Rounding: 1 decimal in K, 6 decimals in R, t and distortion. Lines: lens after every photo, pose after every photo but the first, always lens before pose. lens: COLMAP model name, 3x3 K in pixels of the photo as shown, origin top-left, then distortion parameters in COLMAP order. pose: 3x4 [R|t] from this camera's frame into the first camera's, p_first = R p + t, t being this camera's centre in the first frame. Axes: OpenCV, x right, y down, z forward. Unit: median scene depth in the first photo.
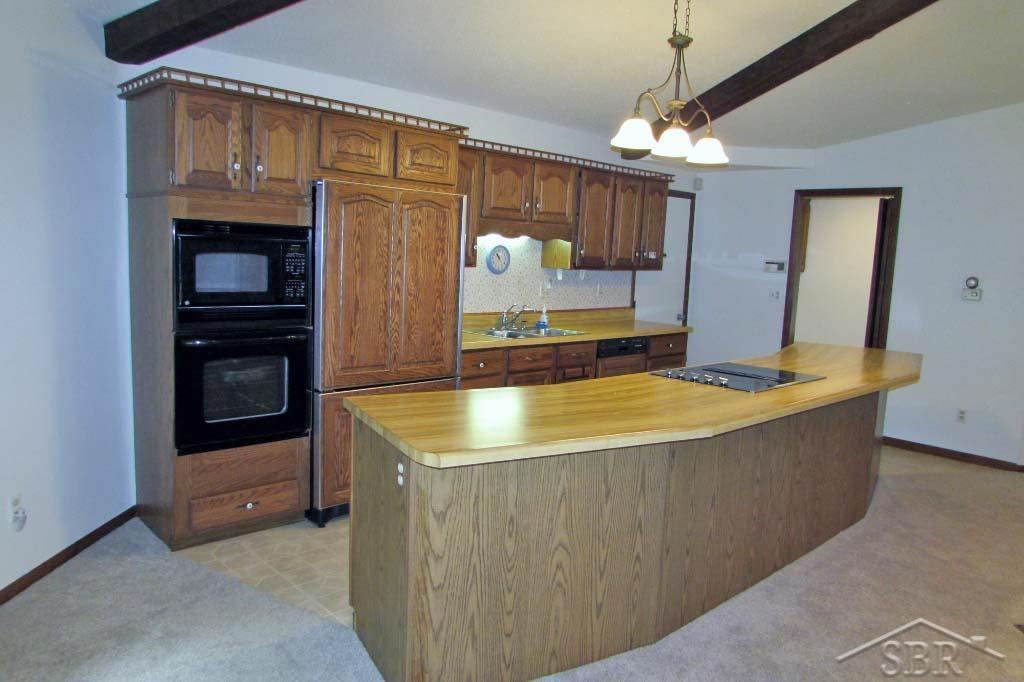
lens RADIAL K [[754.7, 0, 512.0], [0, 754.7, 341.0], [0, 0, 1]] dist [-0.005916, -0.002082]
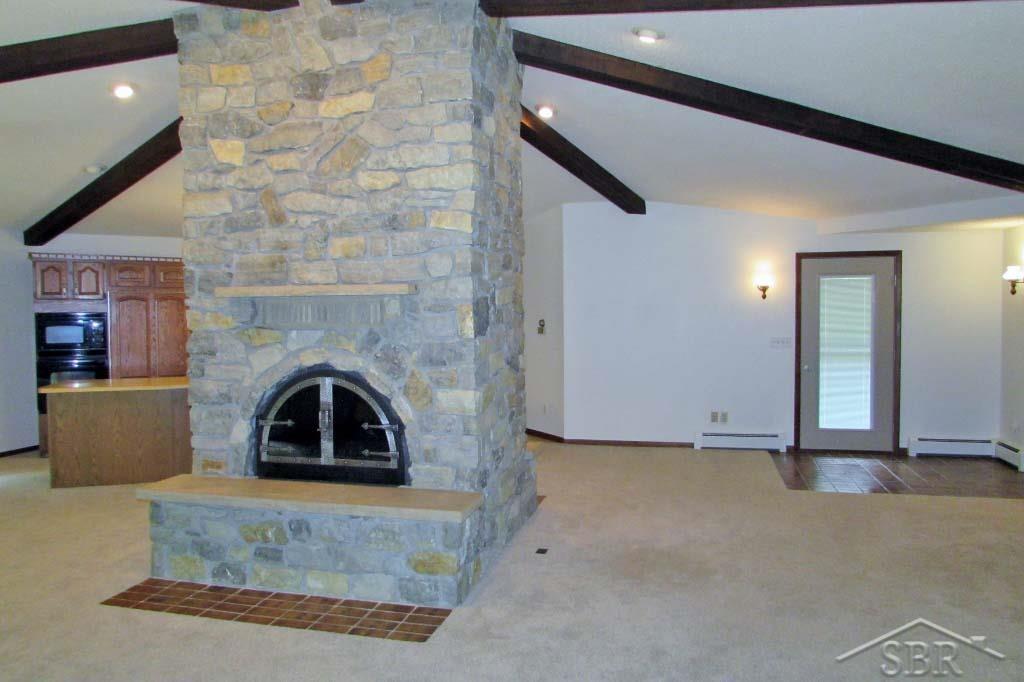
lens RADIAL K [[754.7, 0, 512.0], [0, 754.7, 341.0], [0, 0, 1]] dist [-0.005916, -0.002082]
pose [[0.980350, -0.034040, -0.194307, 1.321183], [0.017074, 0.995945, -0.088330, 0.146108], [0.196526, 0.083276, 0.976956, -0.895807]]
